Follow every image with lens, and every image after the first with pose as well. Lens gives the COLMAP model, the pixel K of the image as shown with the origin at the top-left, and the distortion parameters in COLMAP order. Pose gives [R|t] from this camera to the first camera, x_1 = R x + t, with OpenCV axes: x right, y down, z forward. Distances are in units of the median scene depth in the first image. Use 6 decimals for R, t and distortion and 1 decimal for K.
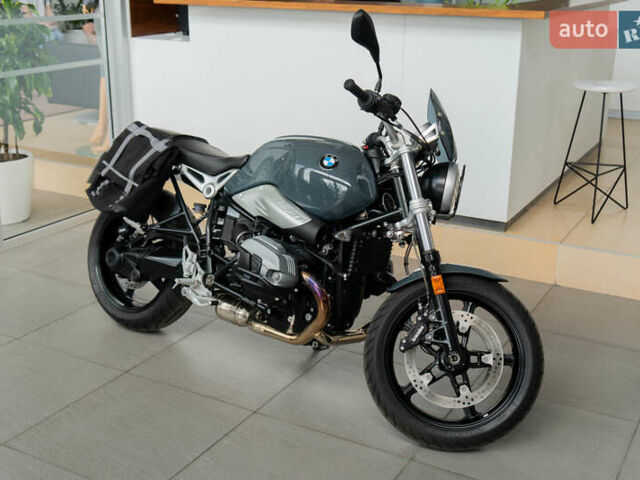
lens RADIAL K [[897.2, 0, 320.0], [0, 897.2, 240.0], [0, 0, 1]] dist [-0.041013, -0.091833]
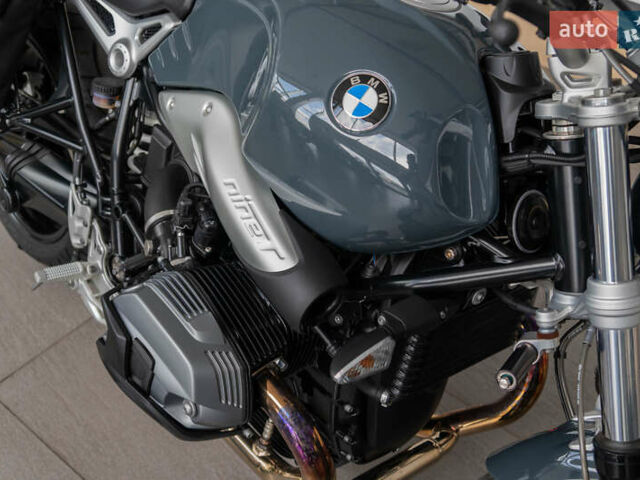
lens RADIAL K [[897.2, 0, 320.0], [0, 897.2, 240.0], [0, 0, 1]] dist [-0.041013, -0.091833]
pose [[0.976645, 0.126115, -0.173950, 0.051879], [-0.043108, 0.908162, 0.416393, -0.155625], [0.210488, -0.399170, 0.892389, 0.605353]]
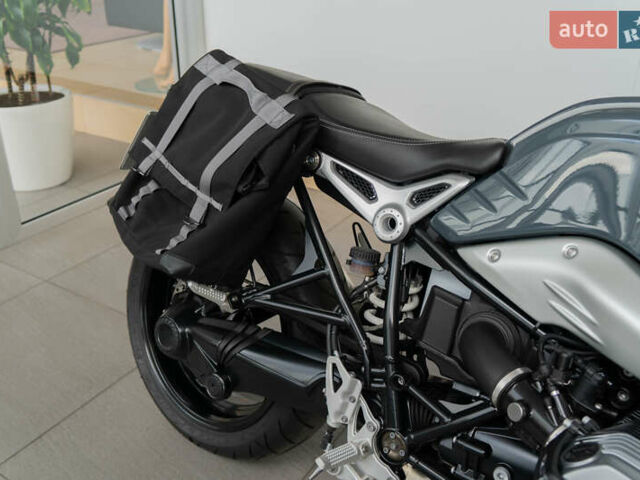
lens RADIAL K [[651.6, 0, 301.1], [0, 651.6, 240.0], [0, 0, 1]] dist [-0.013032, -0.011506]
pose [[0.998078, 0.025492, -0.056479, -0.146753], [-0.016495, 0.987873, 0.154383, -0.093078], [0.059730, -0.153155, 0.986395, 0.690773]]
